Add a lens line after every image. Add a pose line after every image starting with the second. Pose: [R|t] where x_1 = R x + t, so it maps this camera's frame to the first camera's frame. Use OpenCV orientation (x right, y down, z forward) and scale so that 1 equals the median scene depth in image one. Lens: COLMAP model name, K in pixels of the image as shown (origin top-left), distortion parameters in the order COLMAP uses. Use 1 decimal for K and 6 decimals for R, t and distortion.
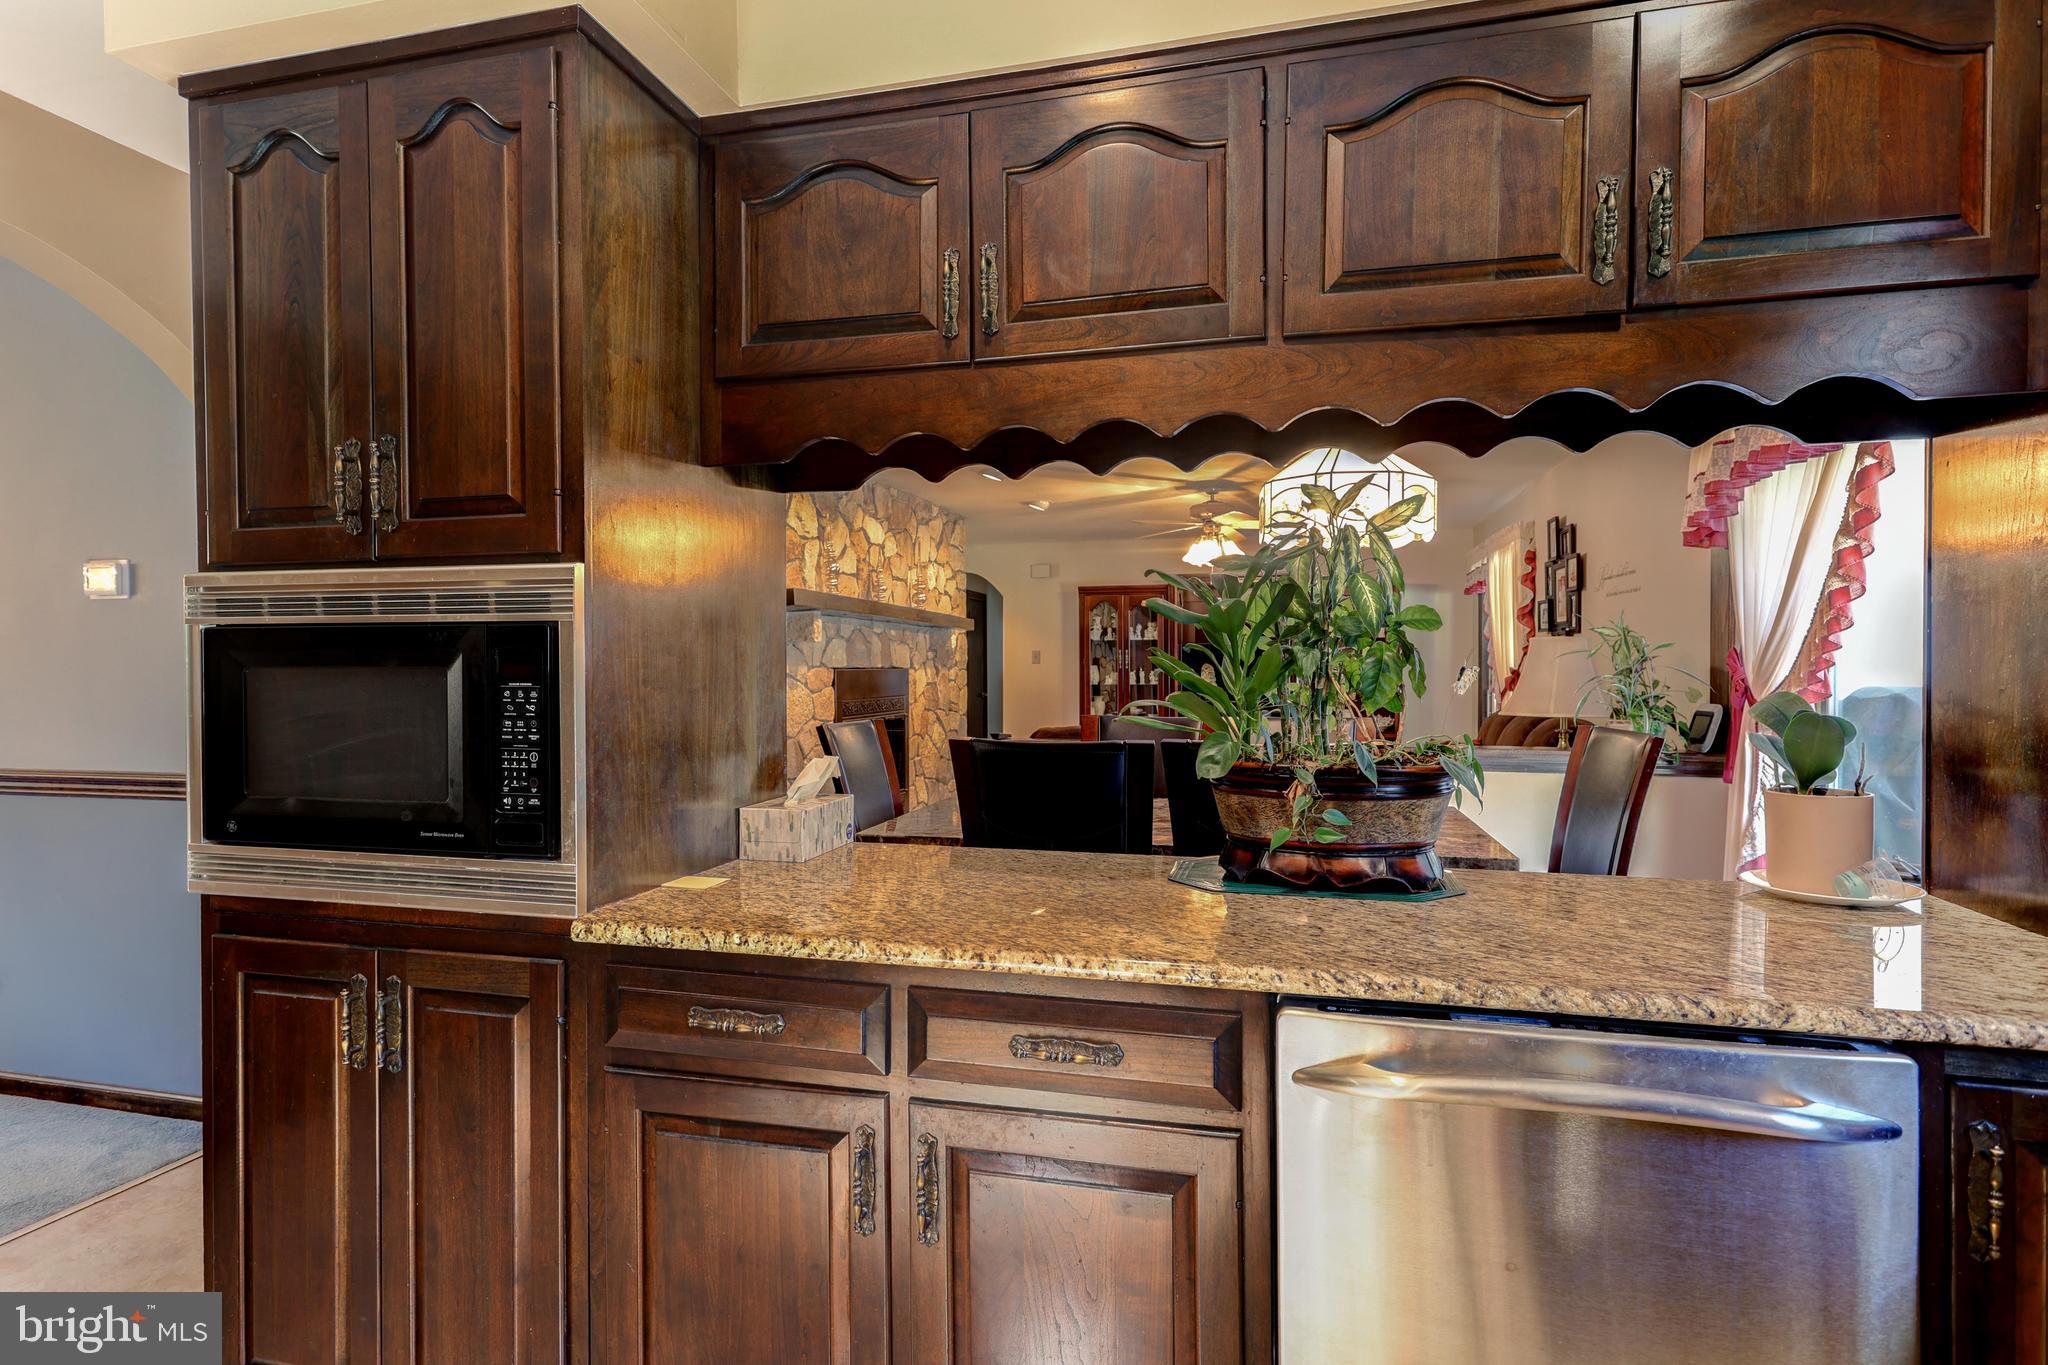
lens RADIAL K [[1050.1, 0, 1021.9], [0, 1050.1, 693.7], [0, 0, 1]] dist [0.015840, -0.002118]
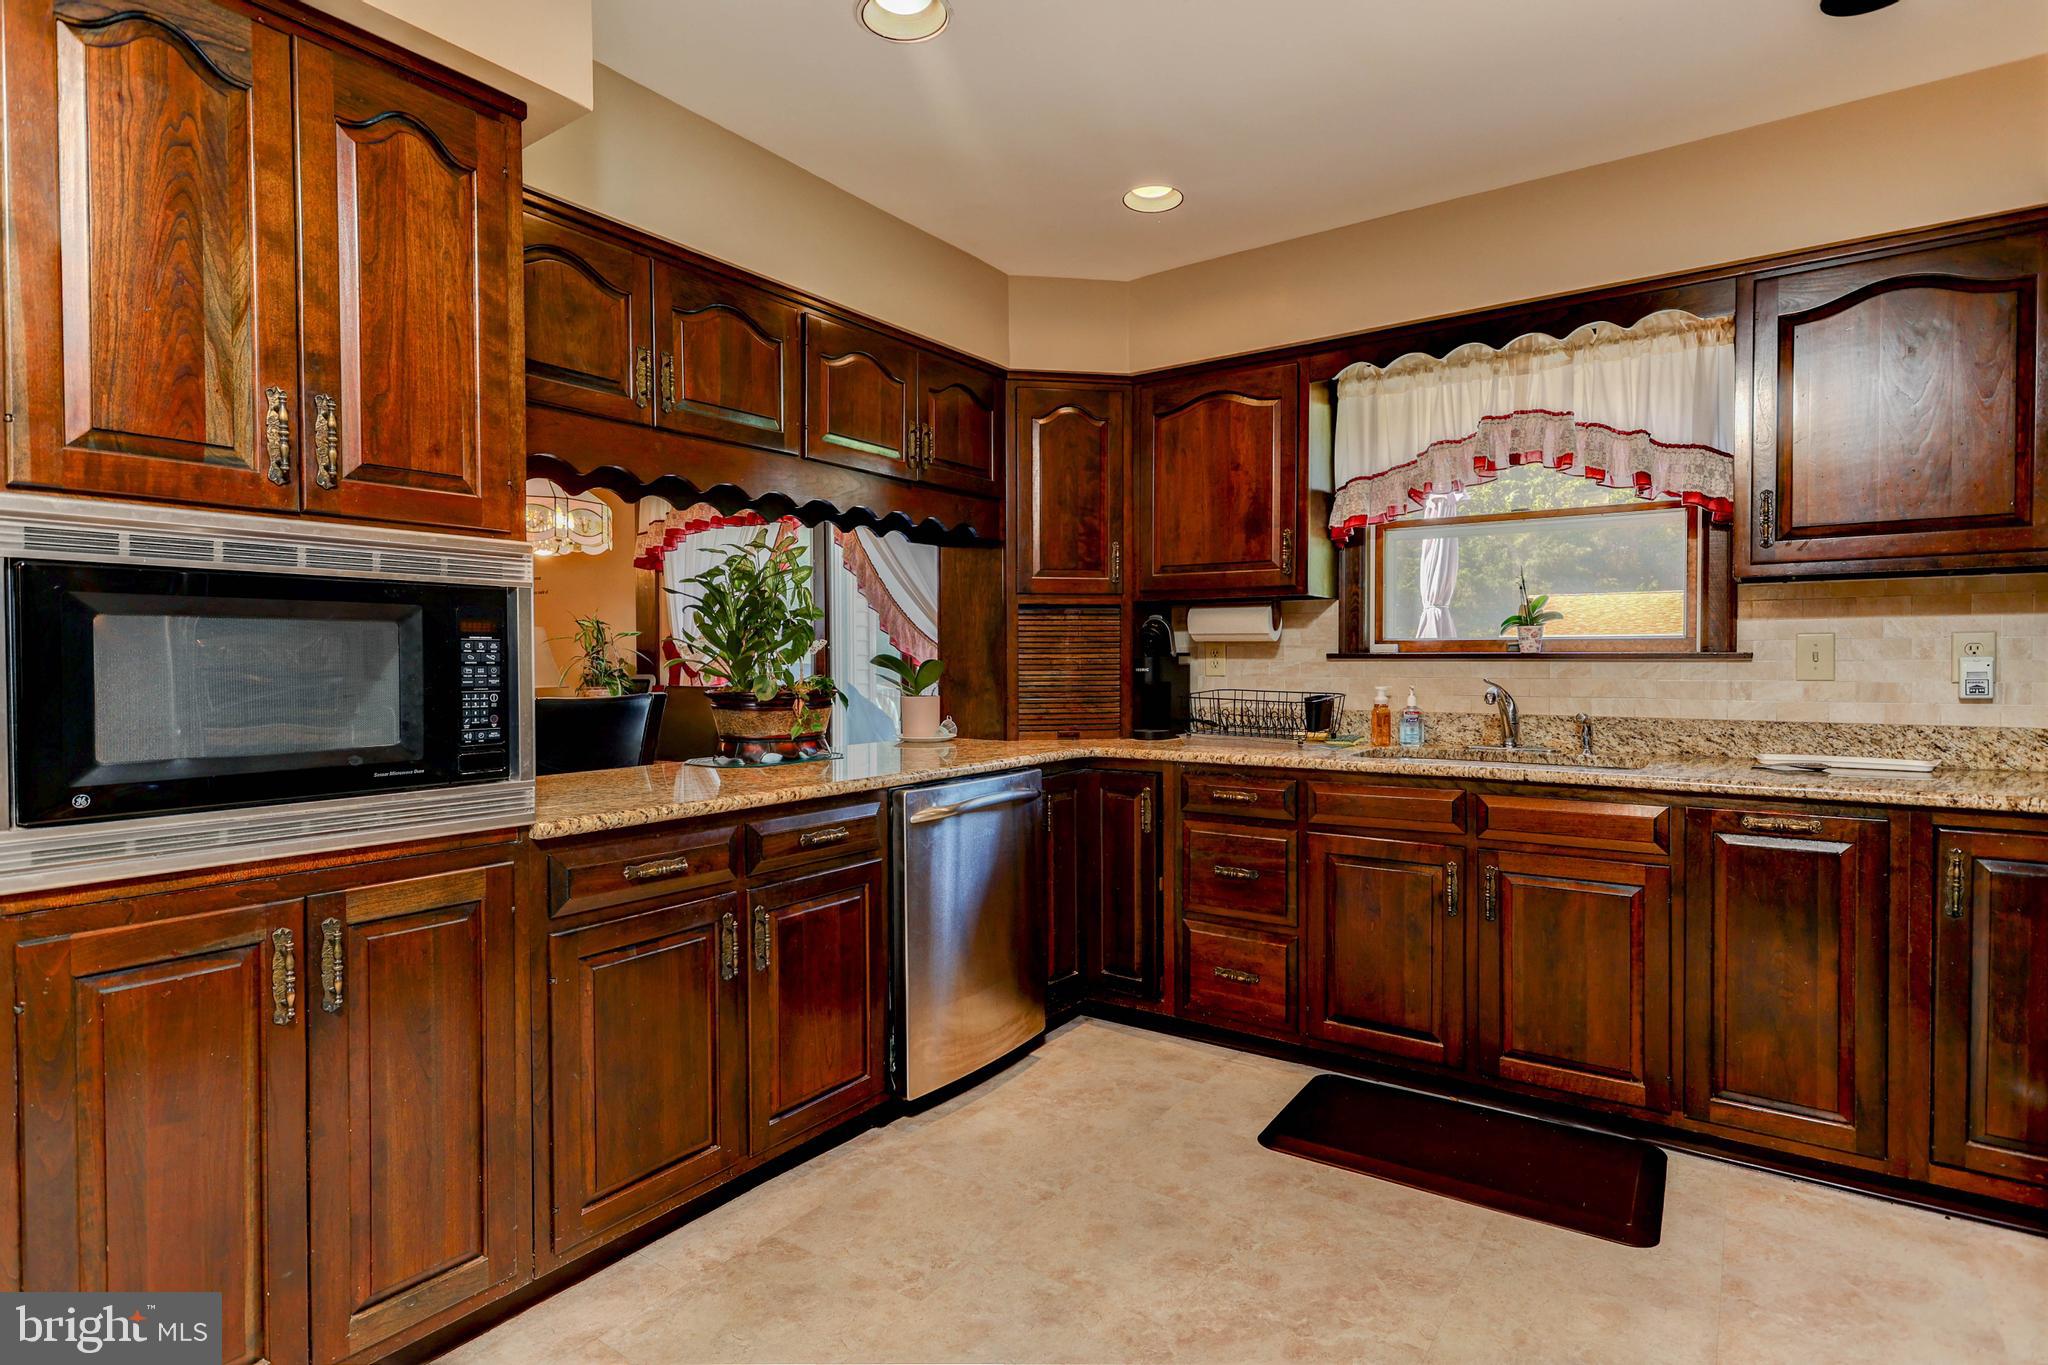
lens RADIAL K [[1050.1, 0, 1018.7], [0, 1050.1, 673.2], [0, 0, 1]] dist [0.015840, -0.002118]
pose [[0.335355, -0.015080, 0.941971, -1.402178], [0.015793, 0.999821, 0.010384, 0.028620], [-0.941959, 0.011394, 0.335533, 0.017771]]
